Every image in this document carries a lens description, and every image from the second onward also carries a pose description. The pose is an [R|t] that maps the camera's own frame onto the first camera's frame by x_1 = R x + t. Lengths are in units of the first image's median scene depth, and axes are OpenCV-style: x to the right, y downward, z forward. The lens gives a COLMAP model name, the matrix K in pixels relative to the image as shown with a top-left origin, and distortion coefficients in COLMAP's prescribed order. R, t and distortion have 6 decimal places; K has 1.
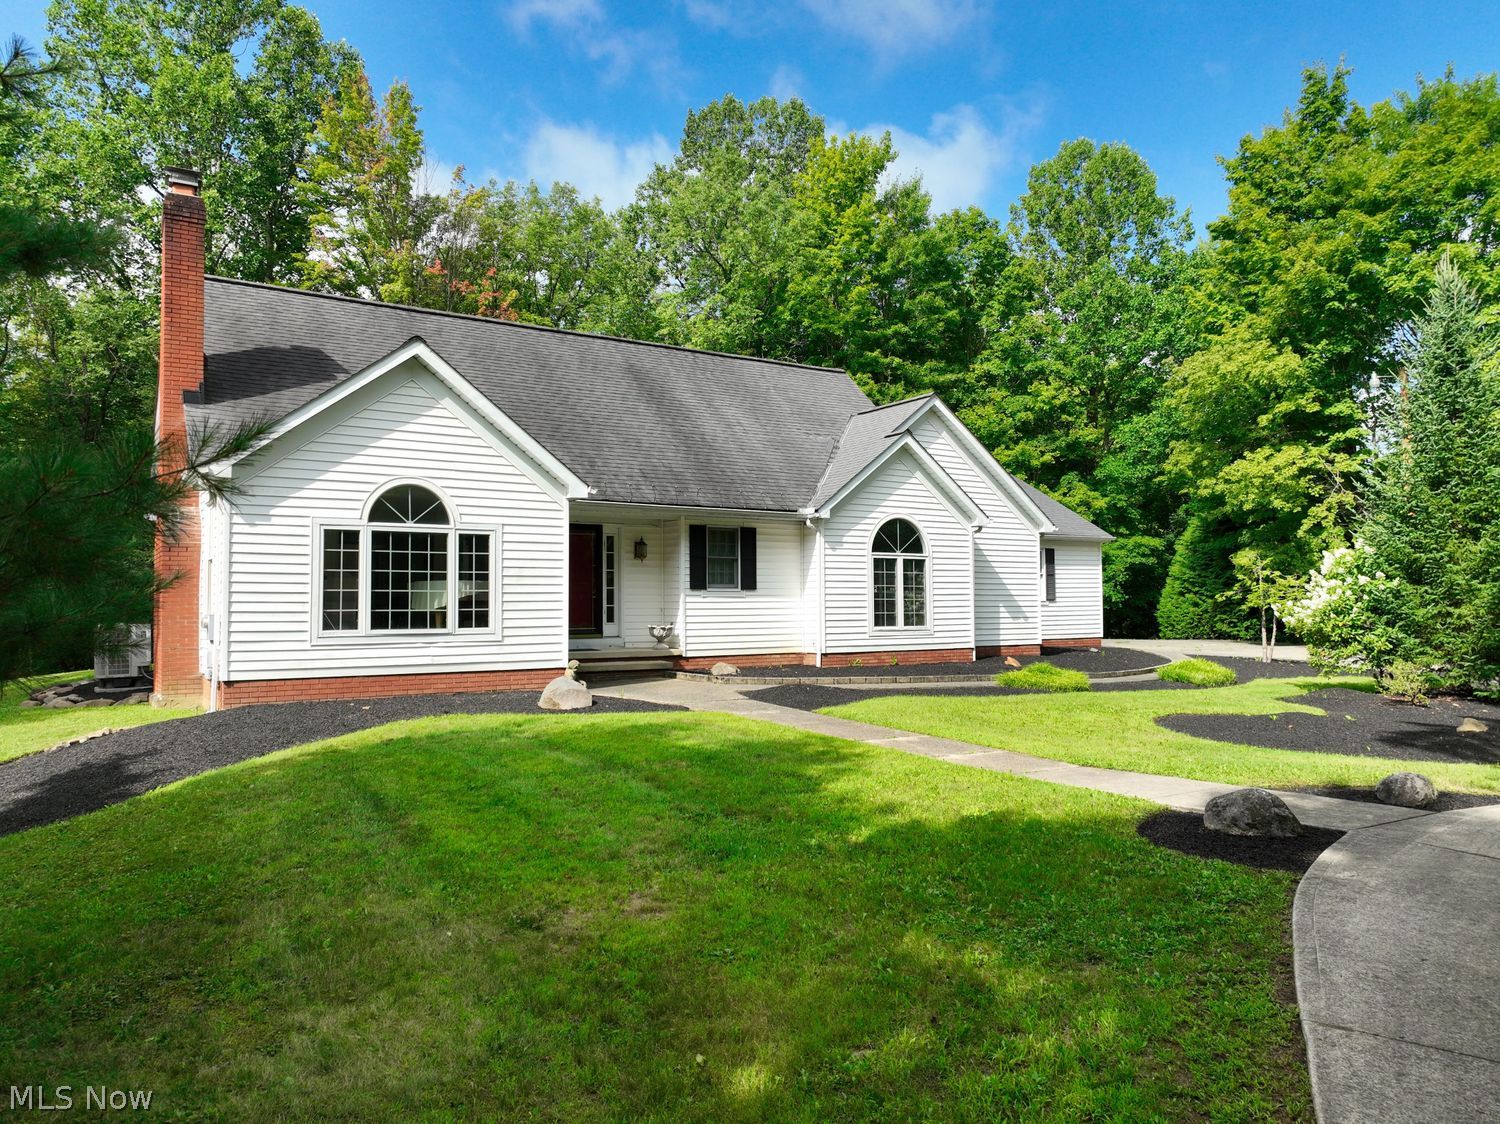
lens RADIAL K [[1051.1, 0, 750.0], [0, 1051.1, 562.0], [0, 0, 1]] dist [0.007234, 0.004577]
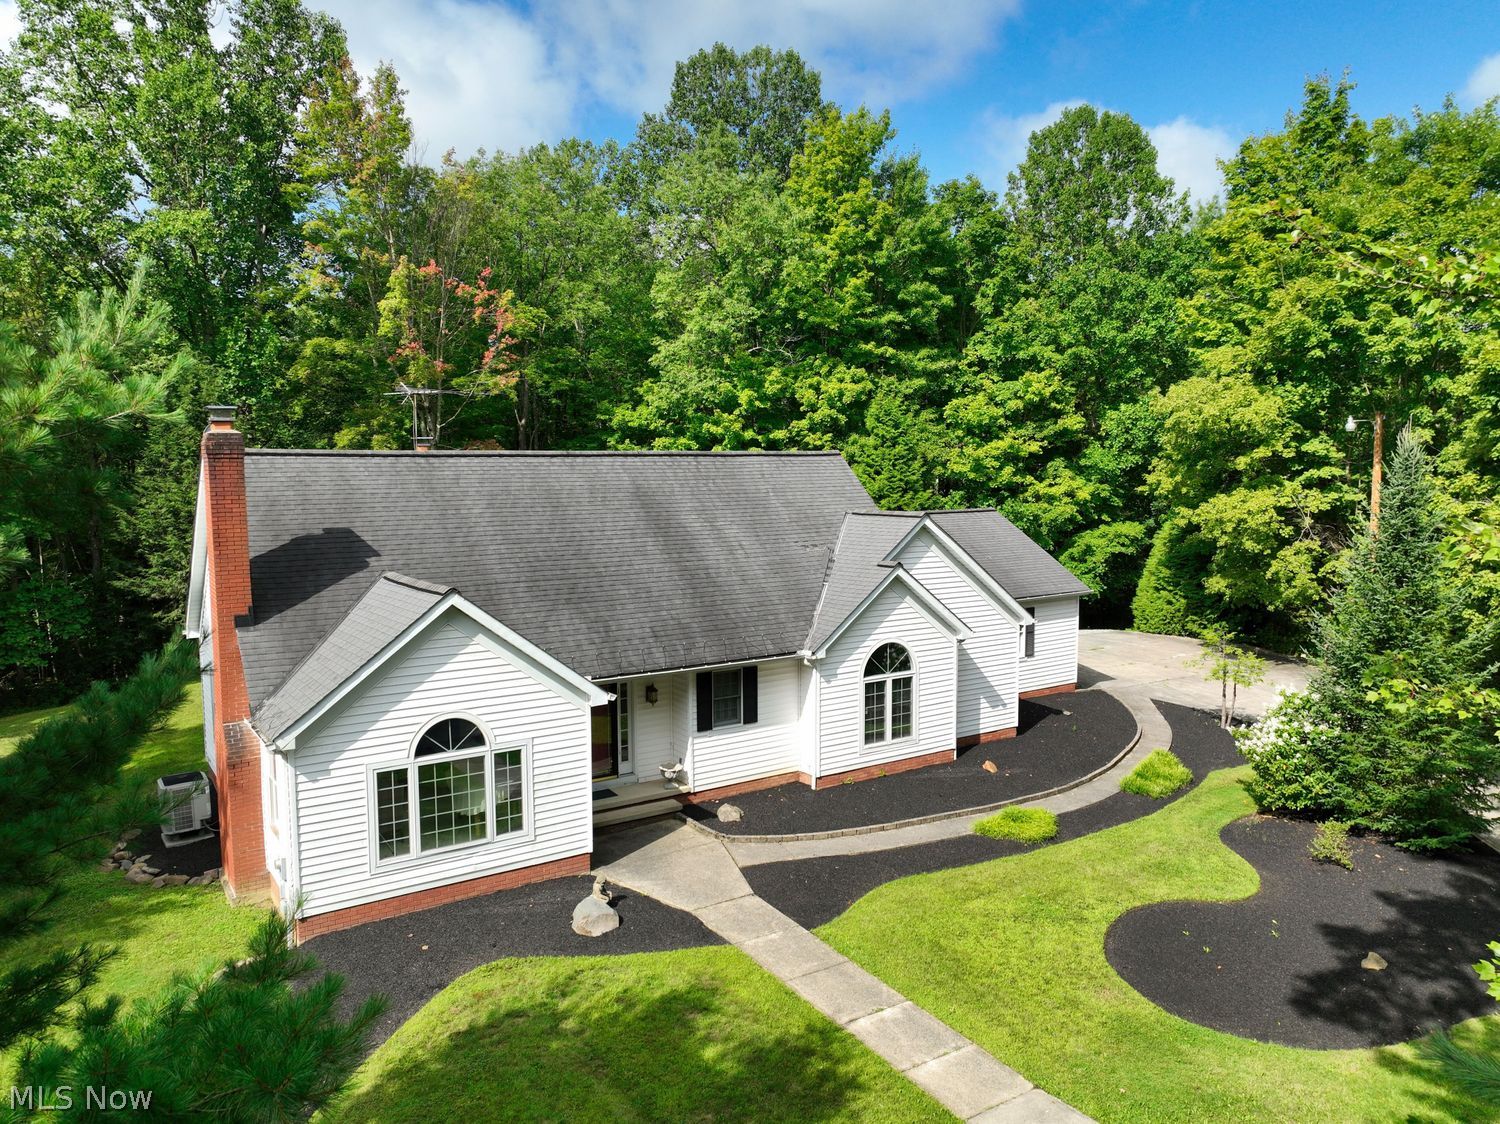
lens RADIAL K [[1049.9, 0, 750.0], [0, 1049.9, 562.0], [0, 0, 1]] dist [0.005167, 0.000092]
pose [[0.999936, 0.001427, 0.011206, -0.012775], [-0.002949, 0.990569, 0.136984, -0.259117], [-0.010905, -0.137008, 0.990510, -0.052123]]
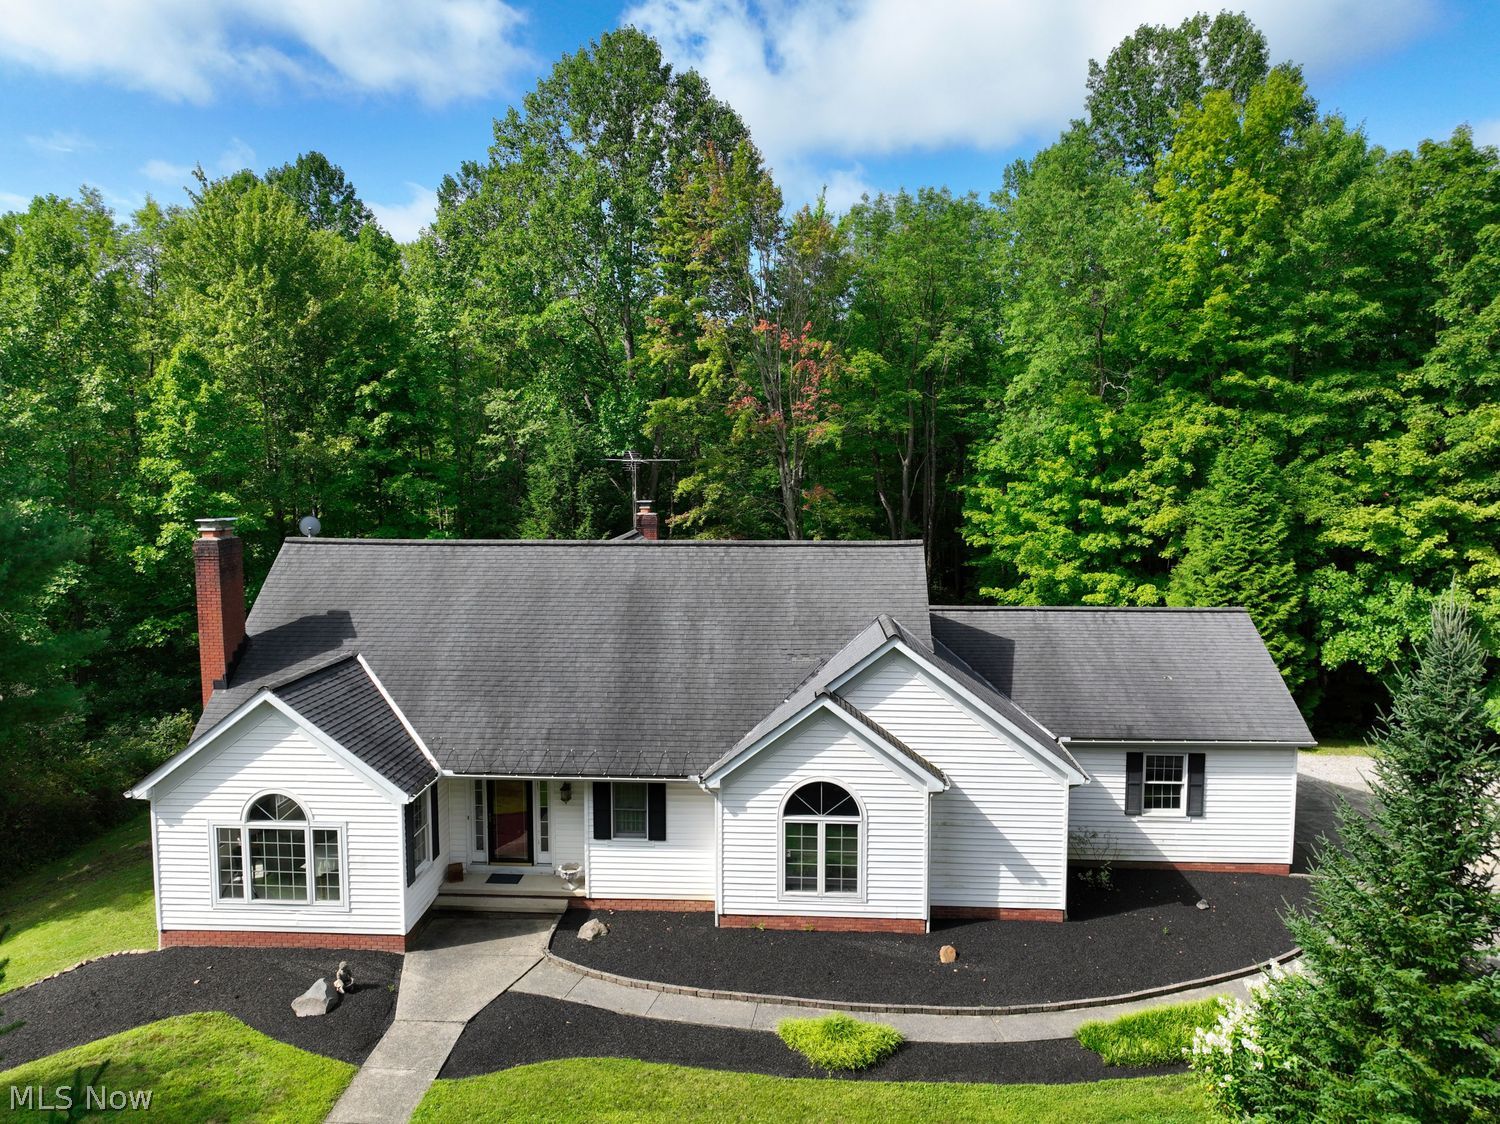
lens RADIAL K [[1049.9, 0, 750.0], [0, 1049.9, 562.0], [0, 0, 1]] dist [0.005167, 0.000092]
pose [[0.806440, 0.065774, -0.587647, 0.602225], [0.019990, 0.990194, 0.138264, -0.351527], [0.590979, -0.123248, 0.797216, 0.226797]]
